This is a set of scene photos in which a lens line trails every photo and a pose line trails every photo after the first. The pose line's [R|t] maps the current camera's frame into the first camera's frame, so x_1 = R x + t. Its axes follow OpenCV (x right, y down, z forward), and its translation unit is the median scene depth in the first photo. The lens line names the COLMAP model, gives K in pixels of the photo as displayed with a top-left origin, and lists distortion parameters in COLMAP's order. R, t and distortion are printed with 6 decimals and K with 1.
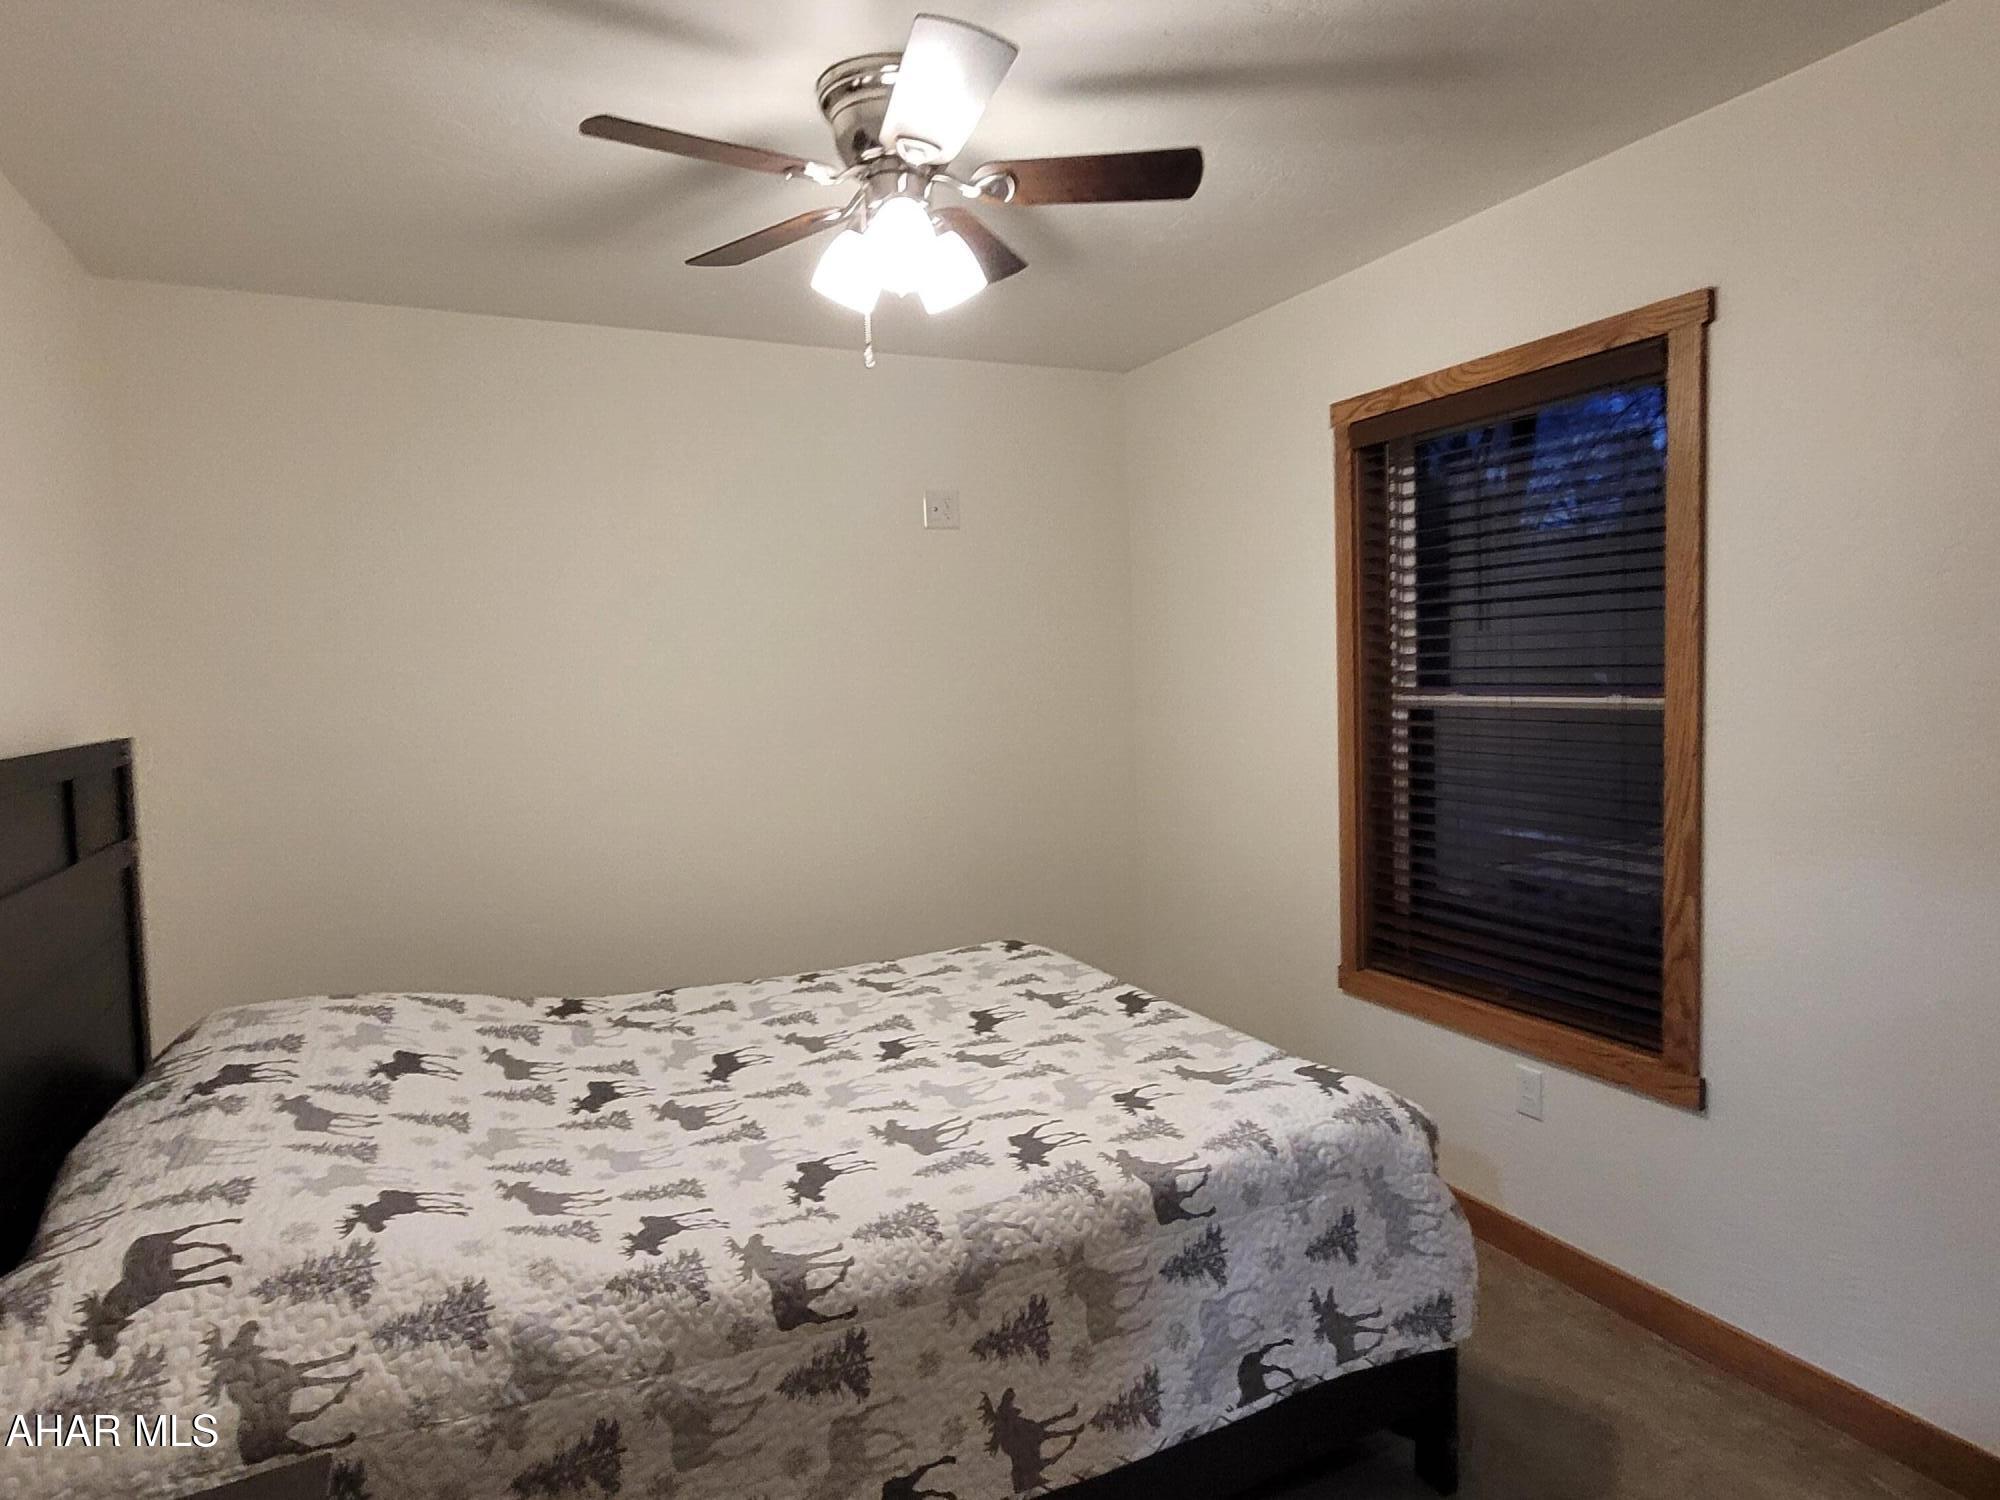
lens RADIAL K [[1276.6, 0, 1006.8], [0, 1276.6, 754.5], [0, 0, 1]] dist [0.006979, 0.003047]
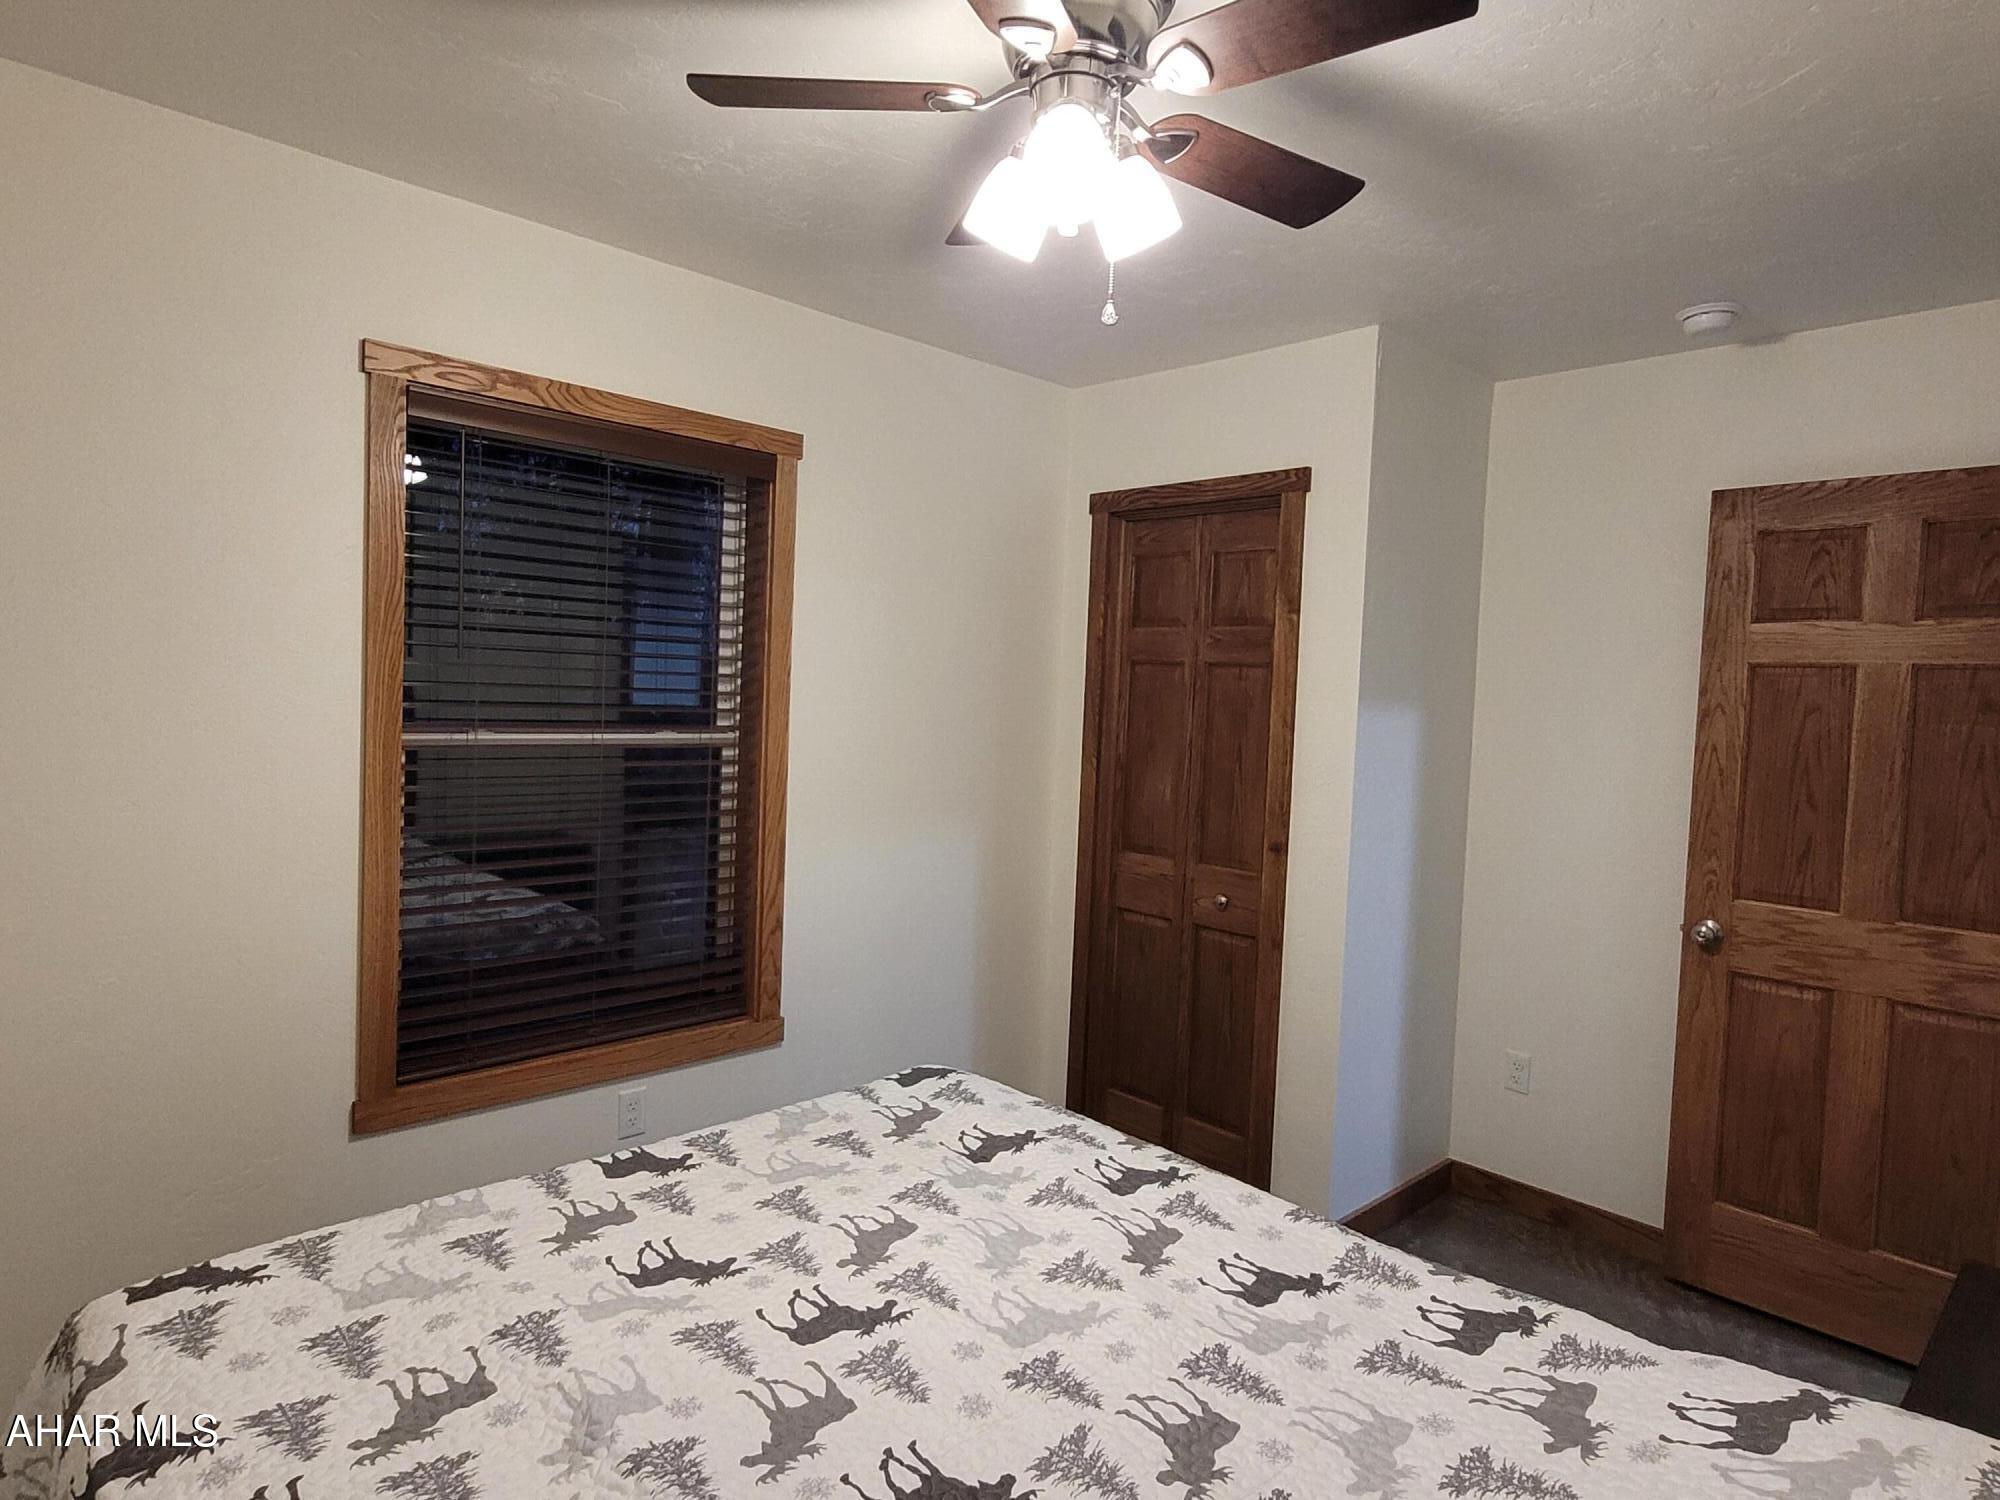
lens RADIAL K [[1276.6, 0, 1006.8], [0, 1276.6, 754.5], [0, 0, 1]] dist [0.006979, 0.003047]
pose [[-0.400610, -0.027432, 0.915838, -0.637175], [0.042045, 0.997948, 0.048283, -0.062506], [-0.915284, 0.057850, -0.398634, 1.082628]]
